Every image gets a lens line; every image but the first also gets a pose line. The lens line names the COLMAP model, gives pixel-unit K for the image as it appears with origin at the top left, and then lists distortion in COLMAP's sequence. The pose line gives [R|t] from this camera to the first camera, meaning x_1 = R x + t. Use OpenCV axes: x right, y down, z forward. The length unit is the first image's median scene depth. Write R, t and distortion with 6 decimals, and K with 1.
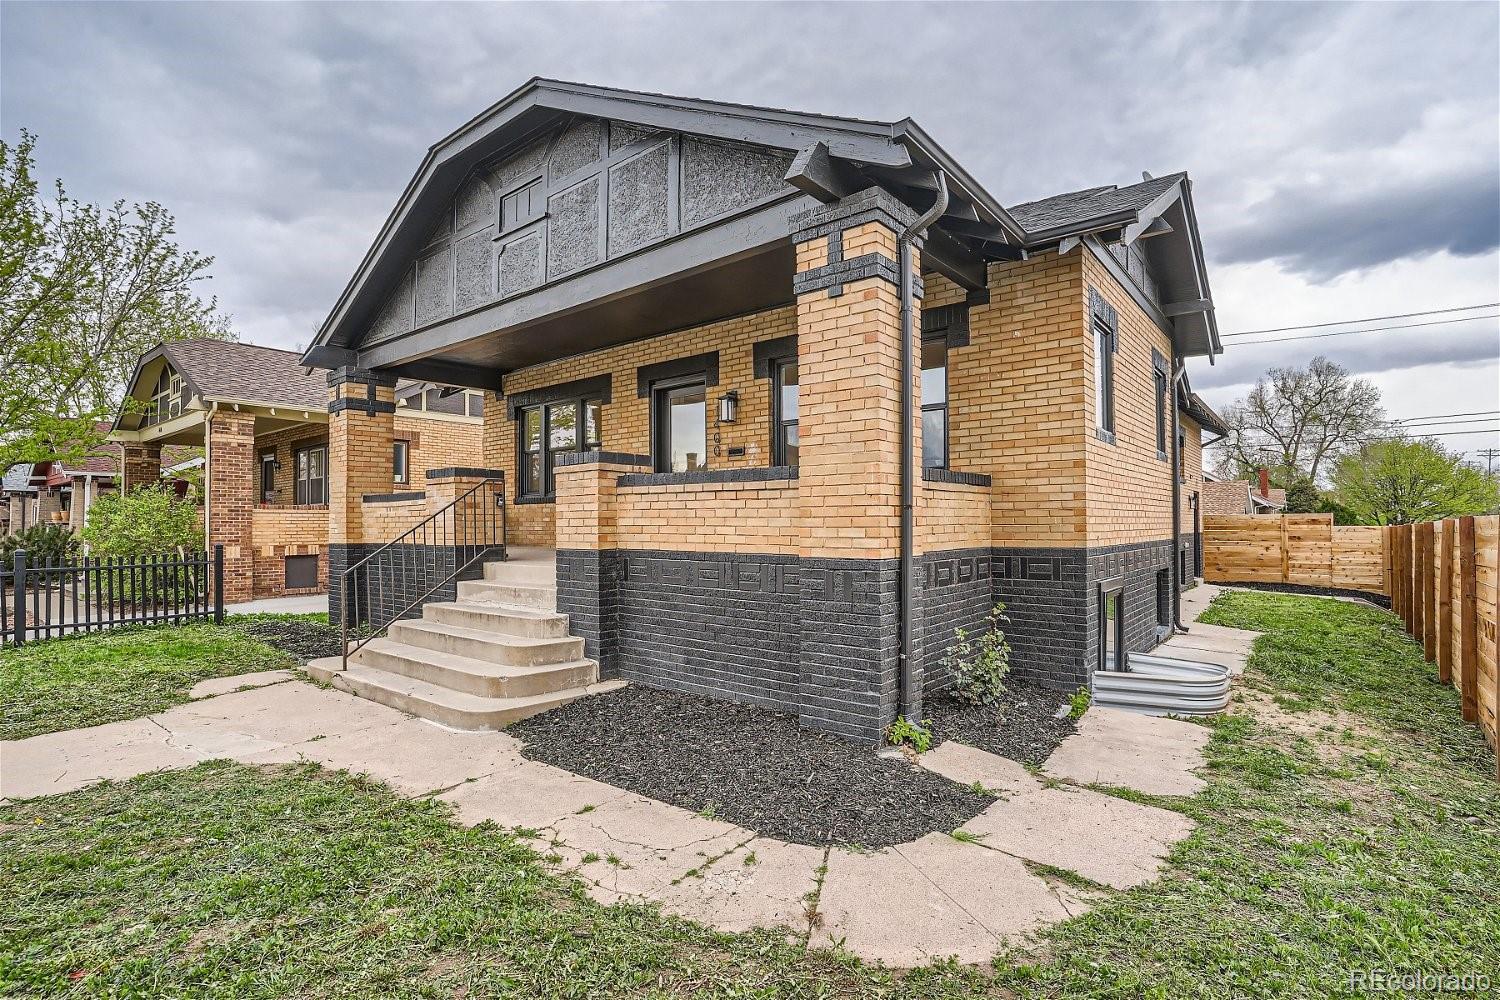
lens RADIAL K [[728.0, 0, 752.3], [0, 728.0, 505.0], [0, 0, 1]] dist [-0.001418, 0.000035]
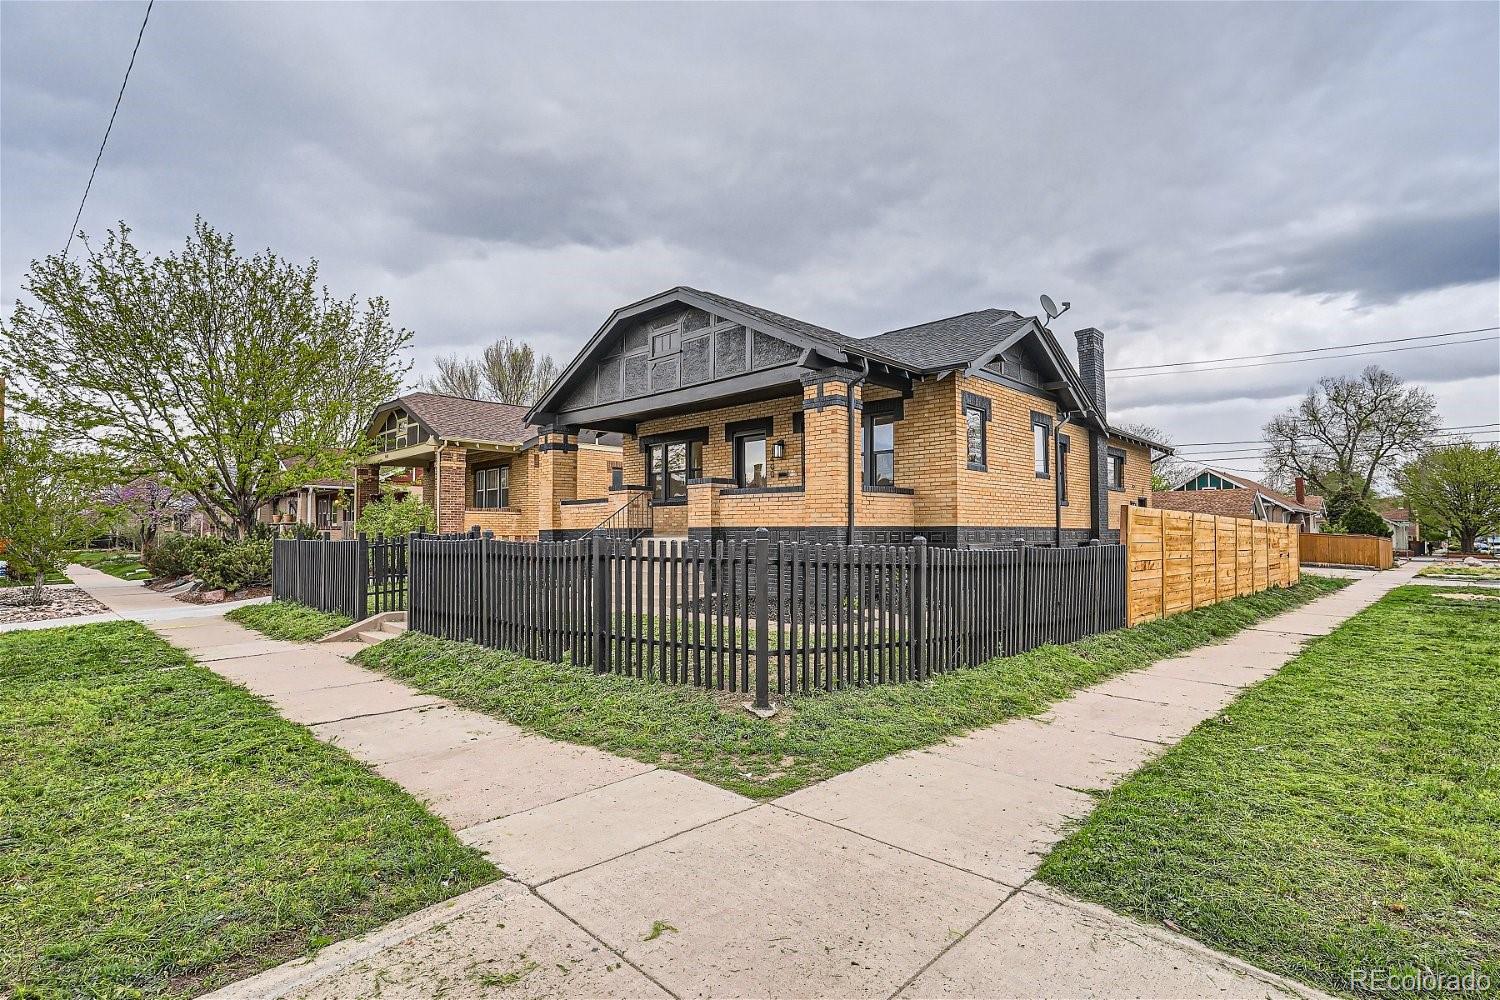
lens RADIAL K [[728.0, 0, 751.4], [0, 728.0, 509.5], [0, 0, 1]] dist [-0.001418, 0.000035]
pose [[0.995731, -0.001080, -0.092295, 0.061761], [0.000586, 0.999985, -0.005371, 0.018034], [0.092299, 0.005294, 0.995717, -0.722682]]
